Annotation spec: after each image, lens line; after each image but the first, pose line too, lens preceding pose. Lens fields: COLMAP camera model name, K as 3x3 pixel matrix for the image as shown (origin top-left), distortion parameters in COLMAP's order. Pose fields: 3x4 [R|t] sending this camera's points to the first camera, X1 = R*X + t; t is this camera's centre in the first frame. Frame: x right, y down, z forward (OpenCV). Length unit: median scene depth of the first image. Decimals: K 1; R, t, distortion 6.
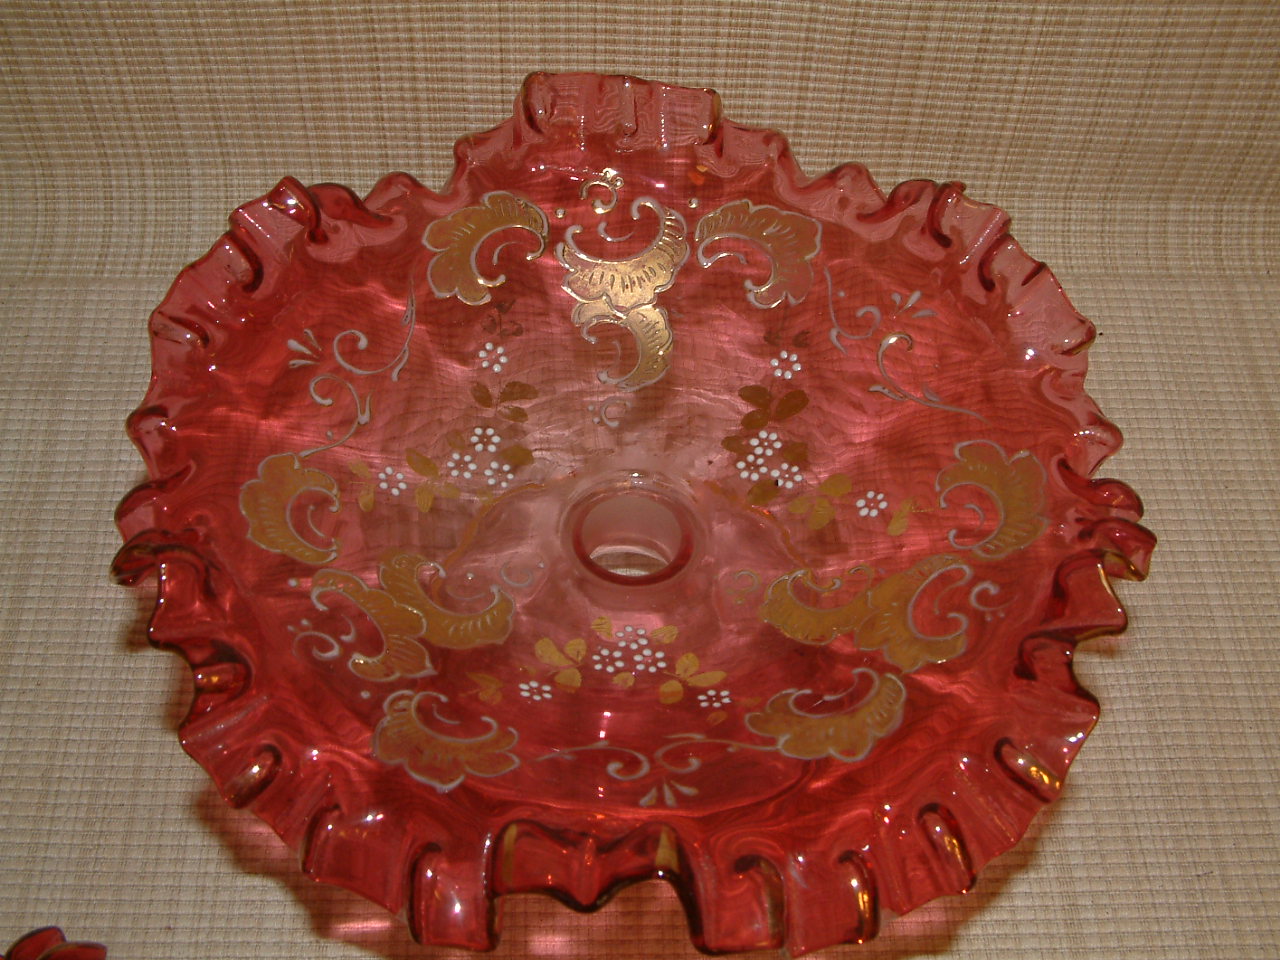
lens RADIAL K [[1556.6, 0, 603.0], [0, 1556.6, 483.4], [0, 0, 1]] dist [-0.118295, 0.000000]
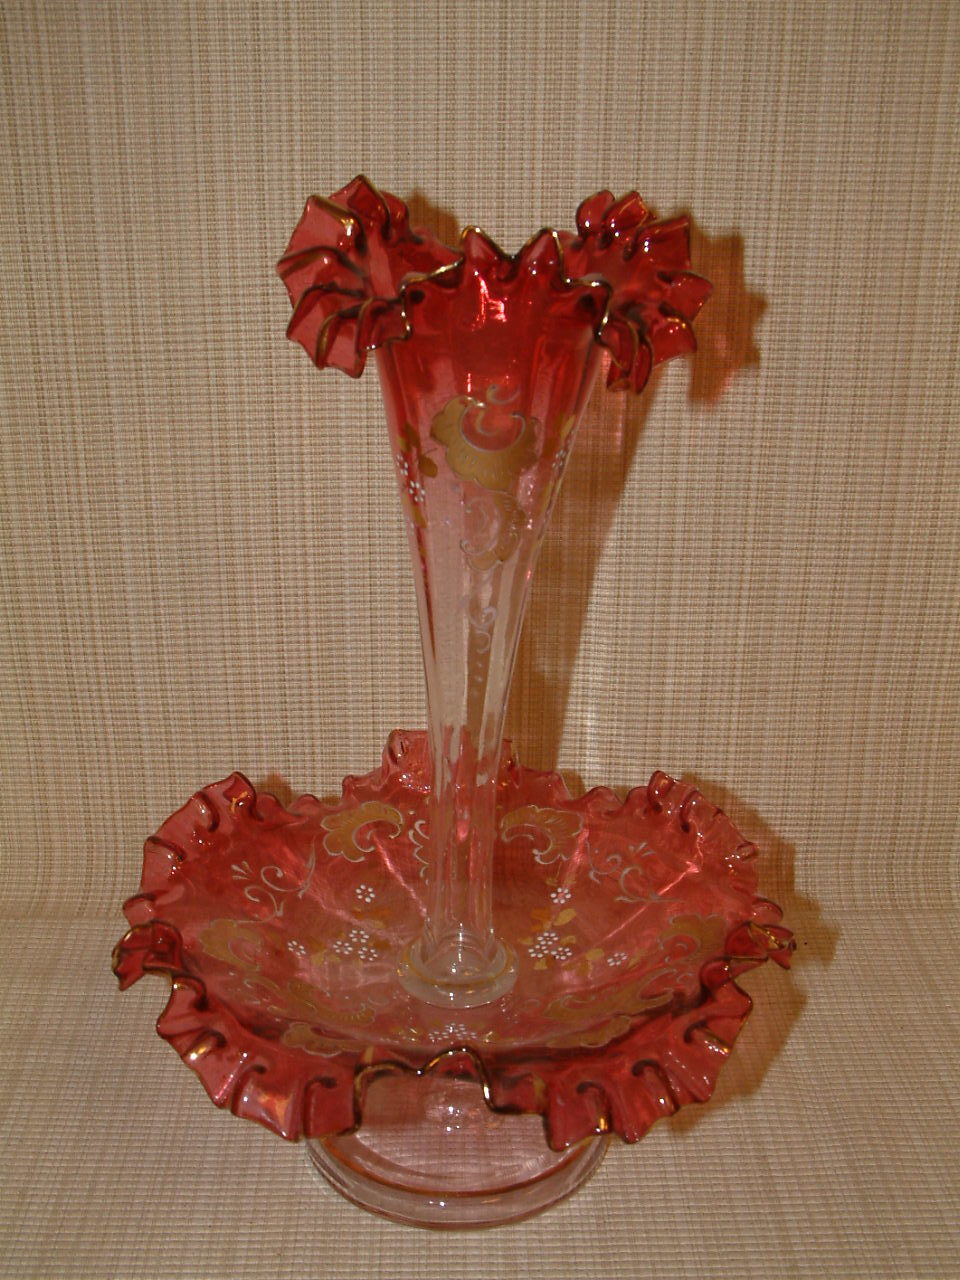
lens RADIAL K [[1556.6, 0, 488.8], [0, 1556.6, 676.4], [0, 0, 1]] dist [-0.118295, 0.000000]
pose [[0.999885, -0.005306, 0.014218, 0.028309], [0.011812, 0.860310, -0.509635, 0.505494], [-0.009527, 0.509744, 0.860273, -0.395487]]
